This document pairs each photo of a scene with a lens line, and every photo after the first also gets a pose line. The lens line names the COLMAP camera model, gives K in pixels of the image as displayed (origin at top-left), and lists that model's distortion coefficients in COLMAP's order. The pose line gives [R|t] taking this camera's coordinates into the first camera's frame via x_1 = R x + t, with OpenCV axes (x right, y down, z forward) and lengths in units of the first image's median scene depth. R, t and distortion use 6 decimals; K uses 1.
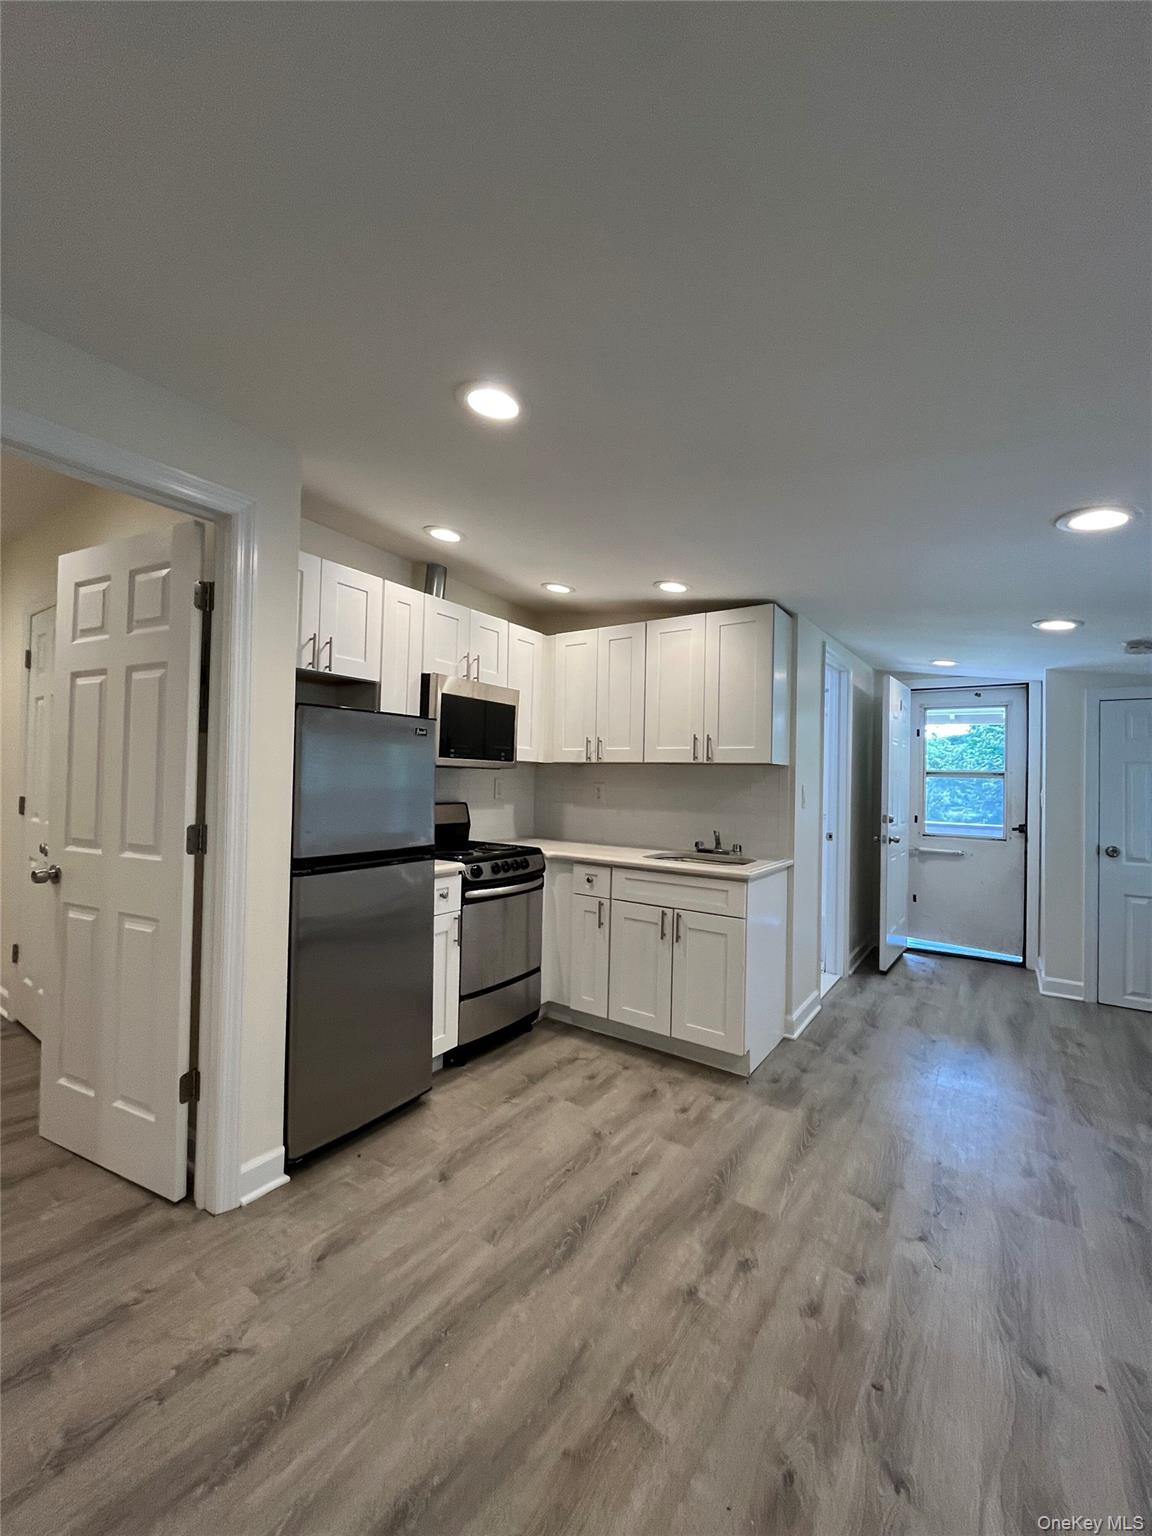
lens RADIAL K [[623.8, 0, 579.6], [0, 623.8, 768.2], [0, 0, 1]] dist [-0.002500, -0.000152]
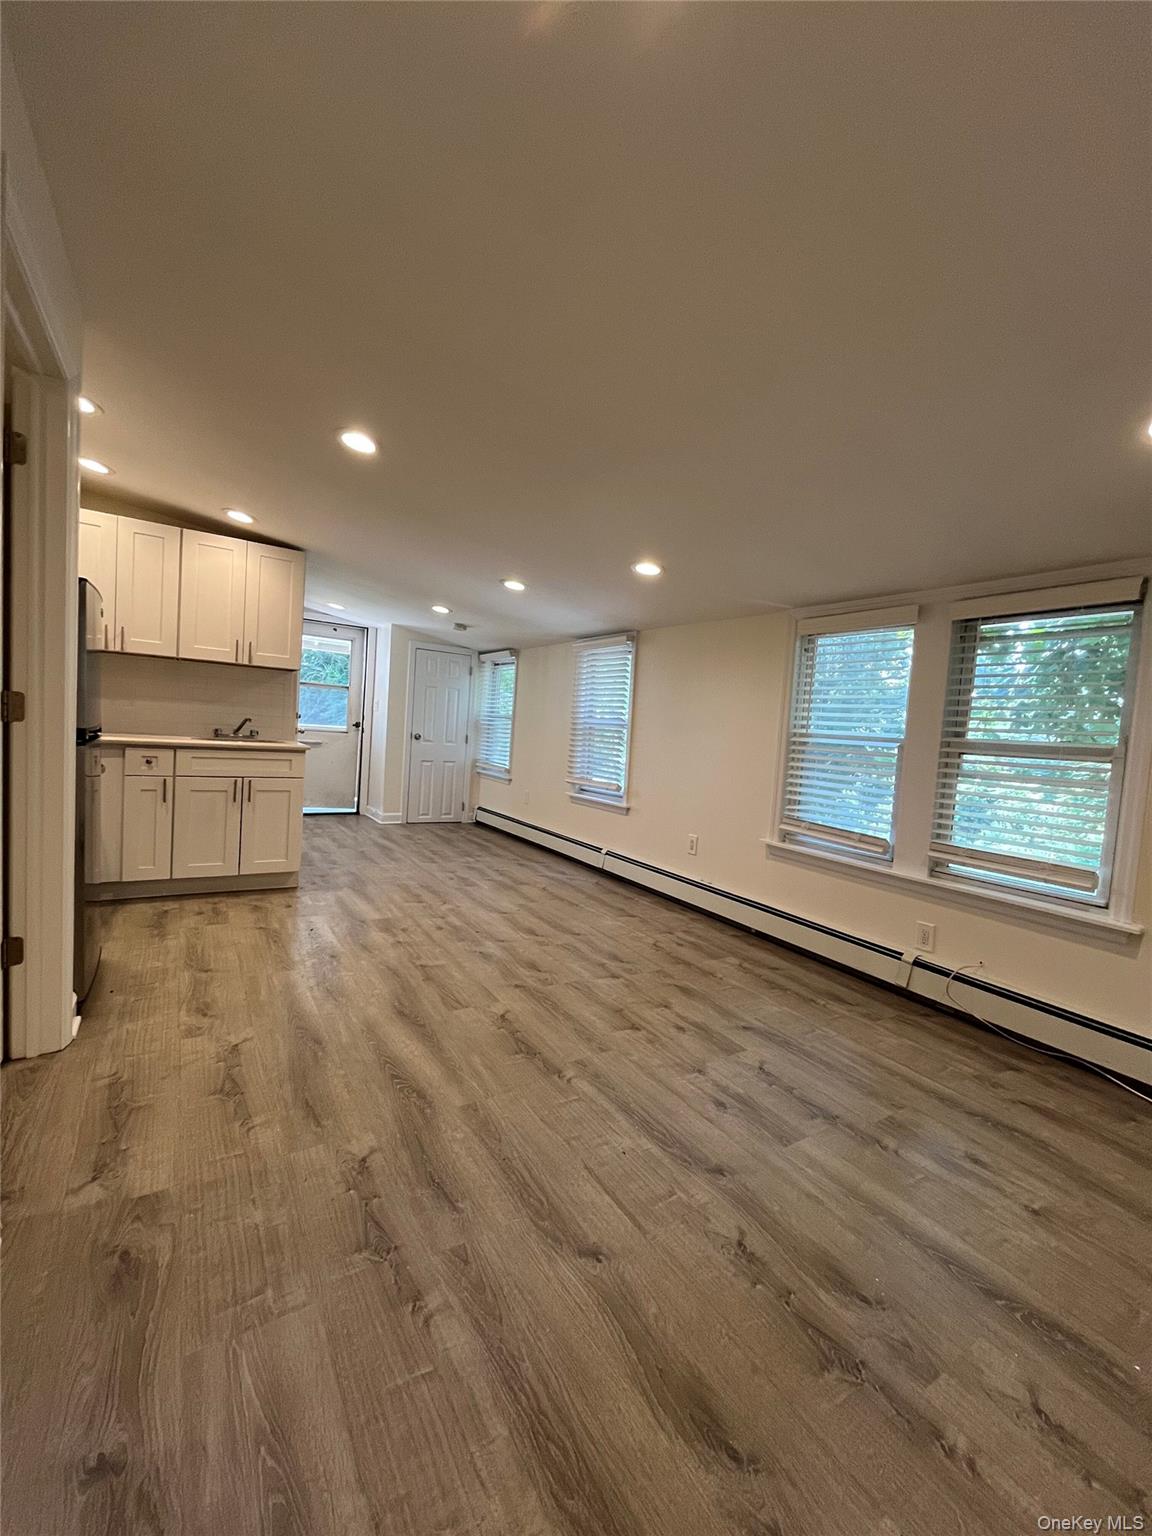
lens RADIAL K [[623.8, 0, 579.6], [0, 623.8, 768.2], [0, 0, 1]] dist [-0.002500, -0.000152]
pose [[0.387741, -0.053880, 0.920192, -0.780517], [-0.078345, 0.992751, 0.091140, 0.035047], [-0.918433, -0.107431, 0.380709, -0.129190]]
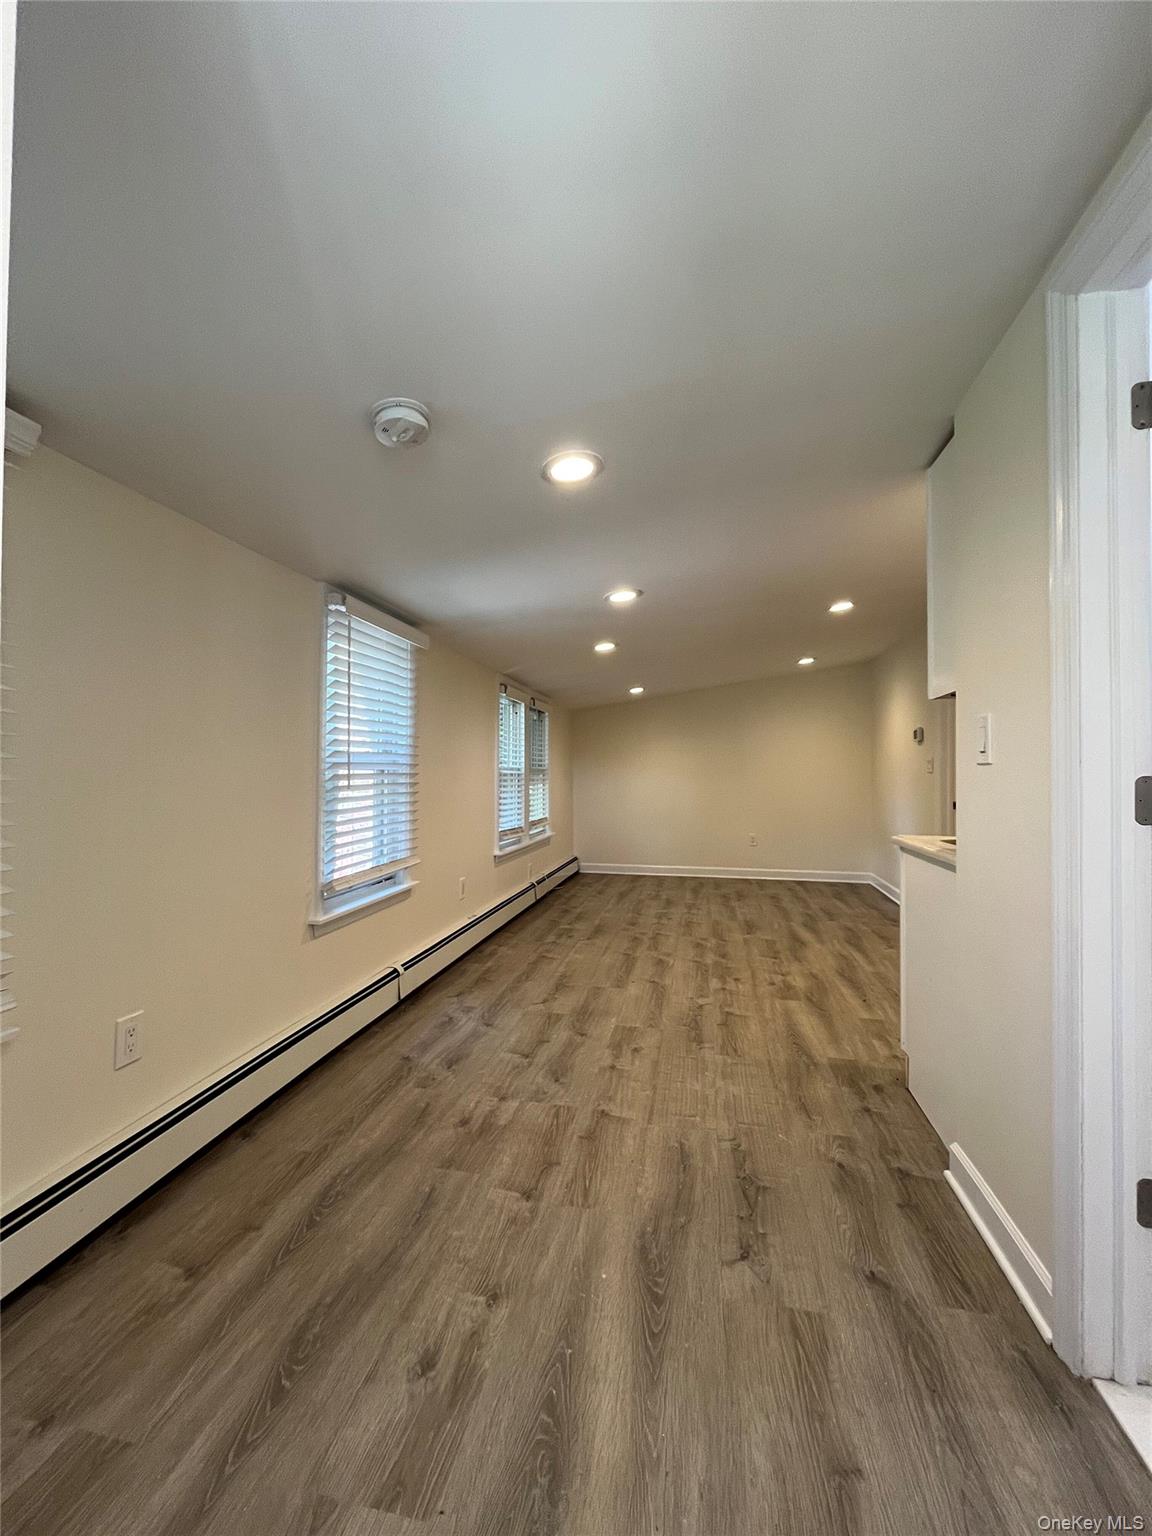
lens RADIAL K [[623.8, 0, 579.6], [0, 623.8, 768.2], [0, 0, 1]] dist [-0.002500, -0.000152]
pose [[-0.918870, -0.031159, -0.393329, 0.985055], [-0.017894, 0.999142, -0.037347, 0.106473], [0.394155, -0.027278, -0.918639, 1.560765]]
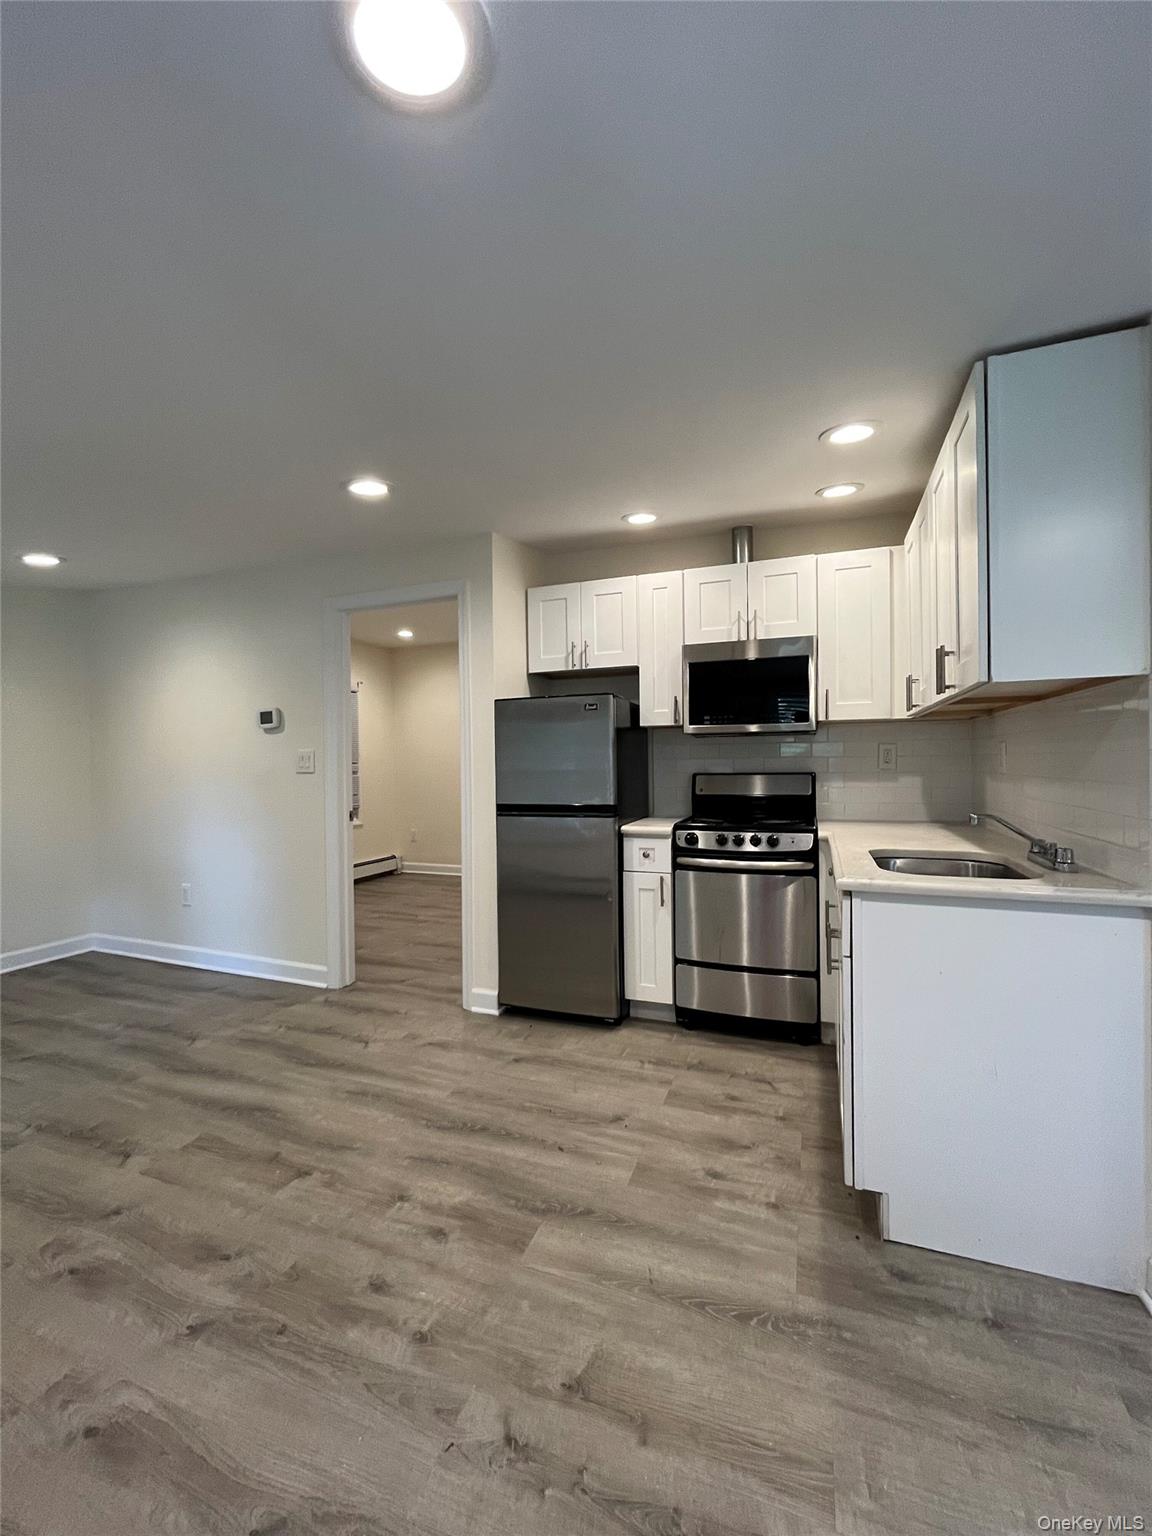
lens RADIAL K [[623.8, 0, 579.6], [0, 623.8, 768.2], [0, 0, 1]] dist [-0.002500, -0.000152]
pose [[0.241120, -0.017769, -0.970333, 0.746443], [0.035251, 0.999333, -0.009540, 0.057156], [0.969855, -0.031905, 0.241585, 0.591575]]
